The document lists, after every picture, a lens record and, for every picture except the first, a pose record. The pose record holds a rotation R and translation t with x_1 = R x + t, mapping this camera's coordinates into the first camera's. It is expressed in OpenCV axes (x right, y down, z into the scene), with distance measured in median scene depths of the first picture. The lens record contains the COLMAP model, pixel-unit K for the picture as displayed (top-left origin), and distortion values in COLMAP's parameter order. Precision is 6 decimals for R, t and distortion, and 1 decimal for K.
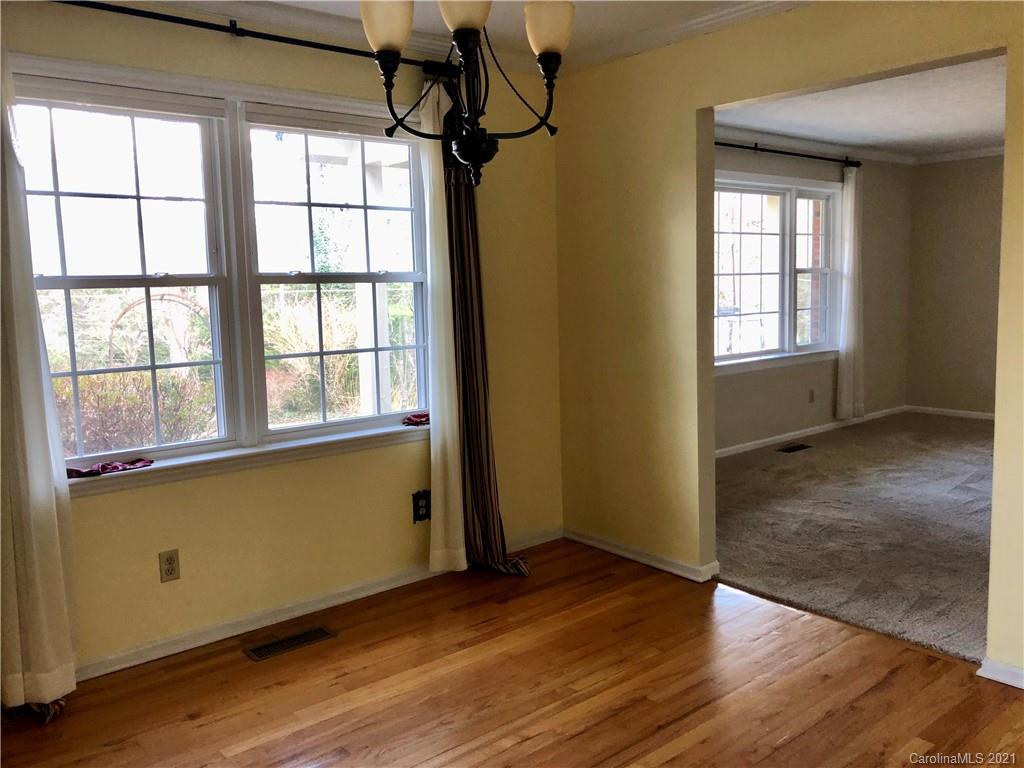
lens RADIAL K [[841.5, 0, 504.7], [0, 841.5, 372.5], [0, 0, 1]] dist [0.044500, -0.033454]
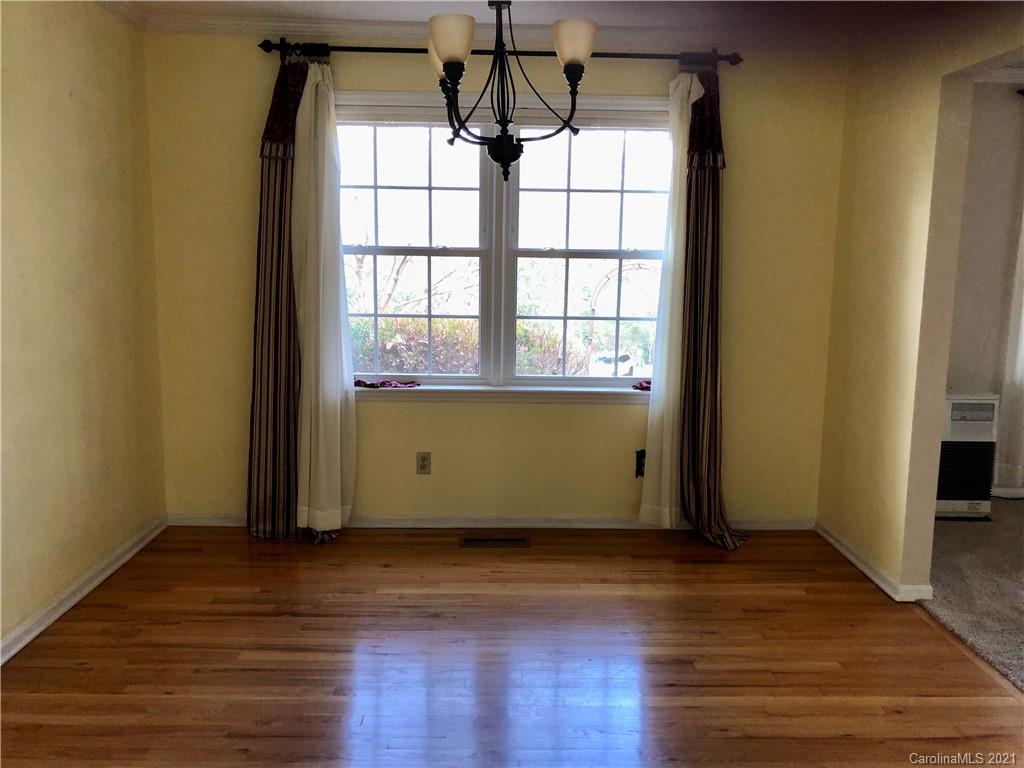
lens RADIAL K [[835.0, 0, 514.0], [0, 835.0, 377.7], [0, 0, 1]] dist [0.158556, -0.383840]
pose [[0.788467, 0.124869, -0.602269, 0.479111], [-0.101746, 0.992165, 0.072505, -0.018136], [0.606604, 0.004111, 0.794994, 0.020799]]
